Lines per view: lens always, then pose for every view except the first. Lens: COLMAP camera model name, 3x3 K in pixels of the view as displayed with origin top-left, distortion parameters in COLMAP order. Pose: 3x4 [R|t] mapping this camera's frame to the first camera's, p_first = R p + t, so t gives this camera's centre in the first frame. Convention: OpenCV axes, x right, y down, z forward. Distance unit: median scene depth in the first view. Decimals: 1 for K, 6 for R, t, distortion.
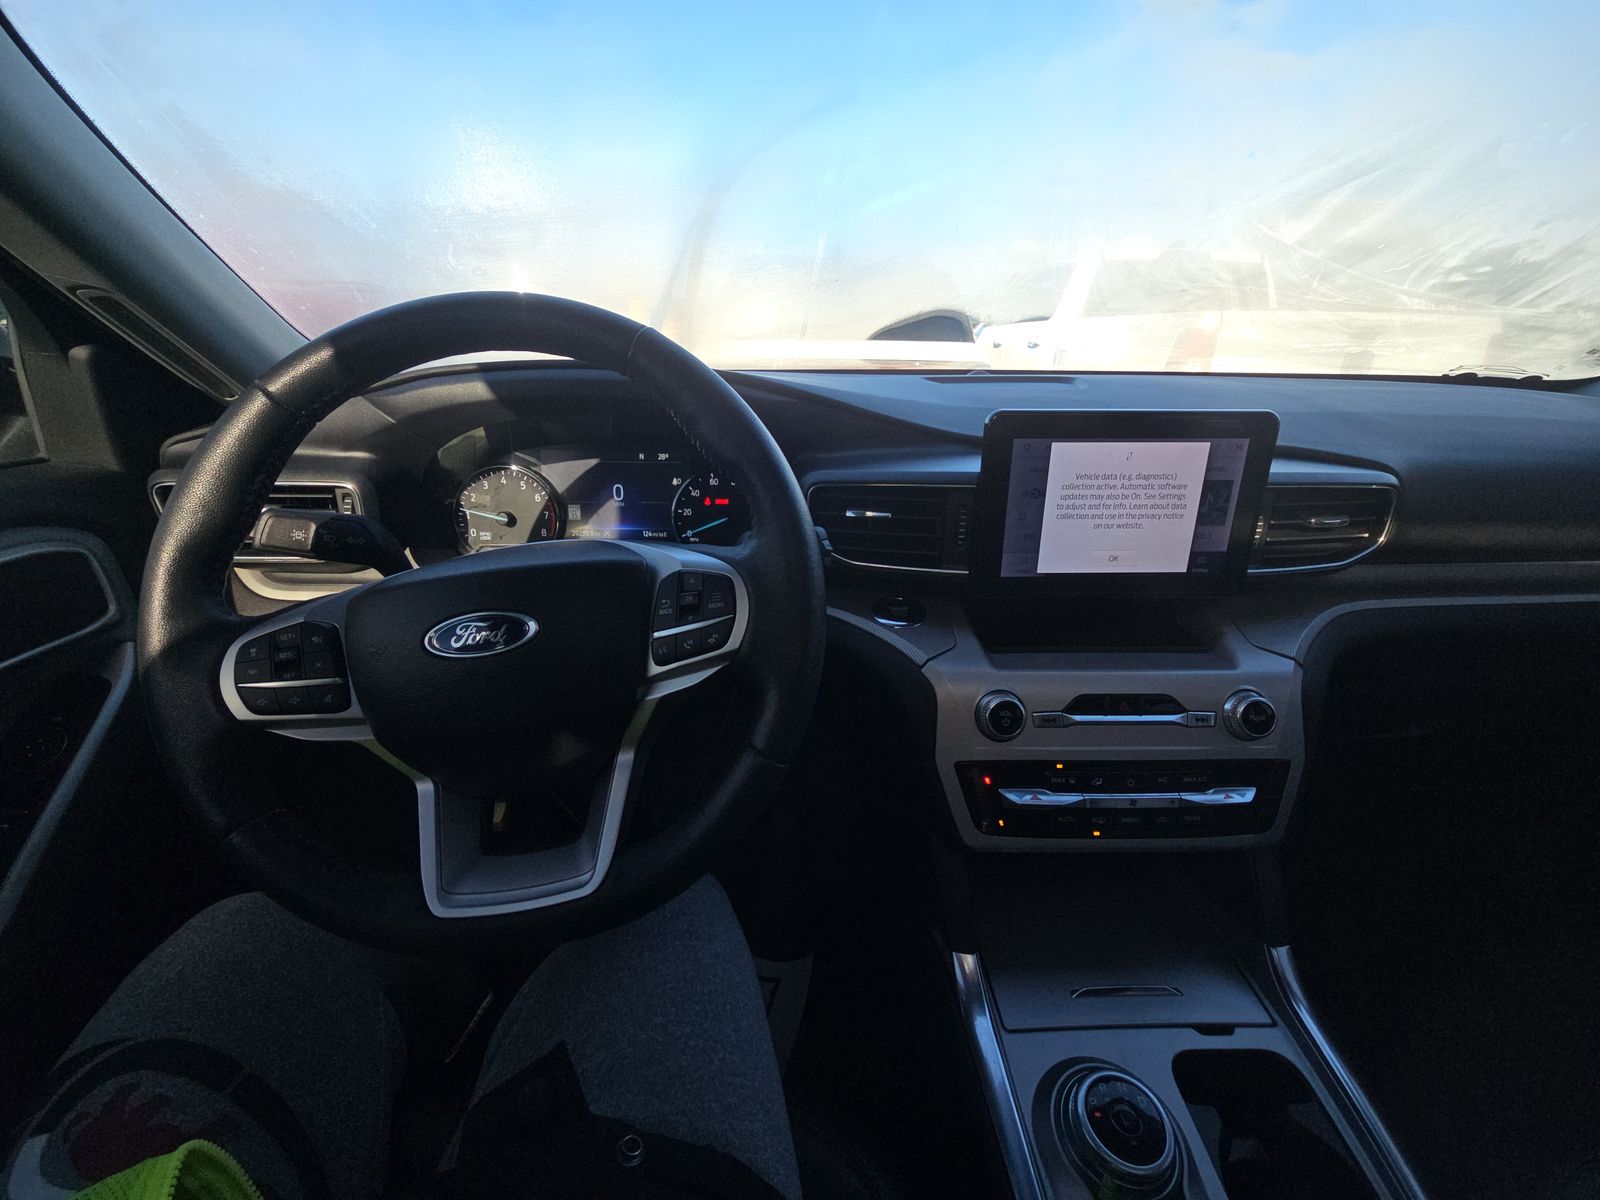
lens RADIAL K [[644.0, 0, 807.5], [0, 644.0, 592.5], [0, 0, 1]] dist [0.002890, -0.003259]
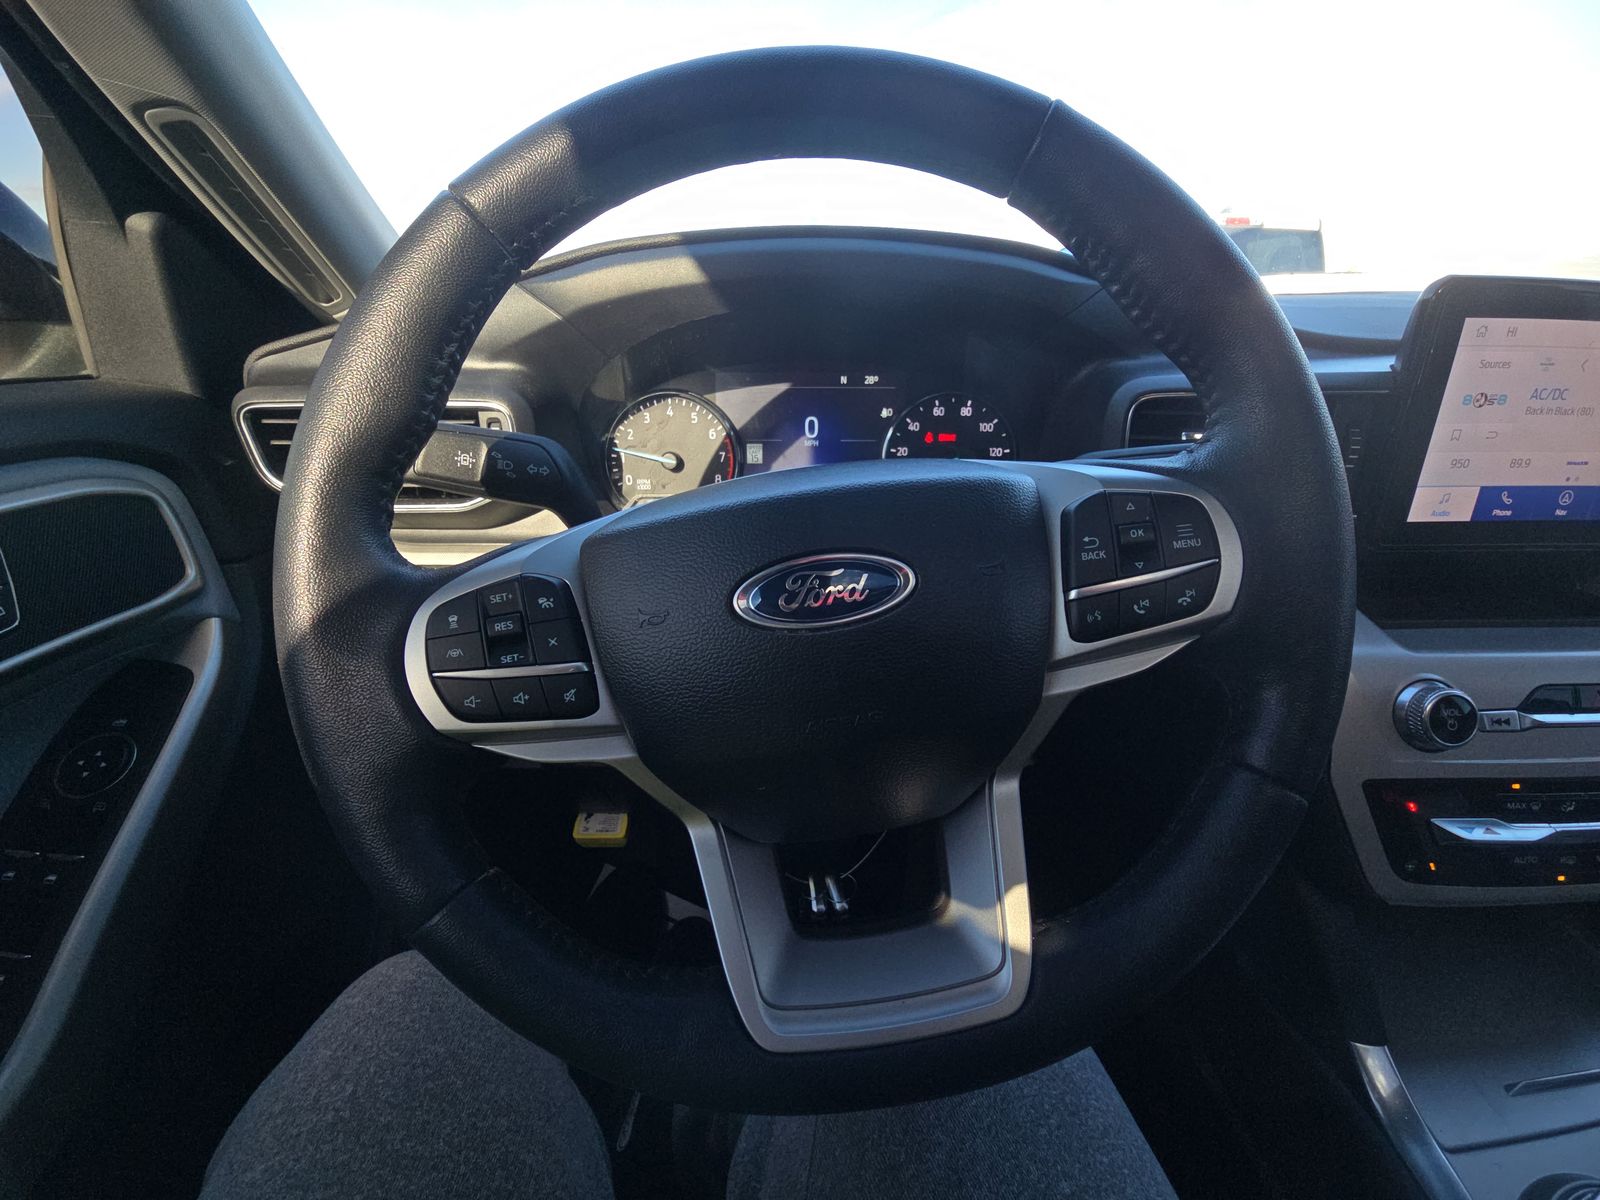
lens RADIAL K [[644.0, 0, 795.4], [0, 644.0, 591.7], [0, 0, 1]] dist [0.002890, -0.003259]
pose [[0.999822, -0.005597, -0.017994, -0.384861], [0.005791, 0.999925, 0.010755, 0.043568], [0.017932, -0.010857, 0.999780, 0.283109]]
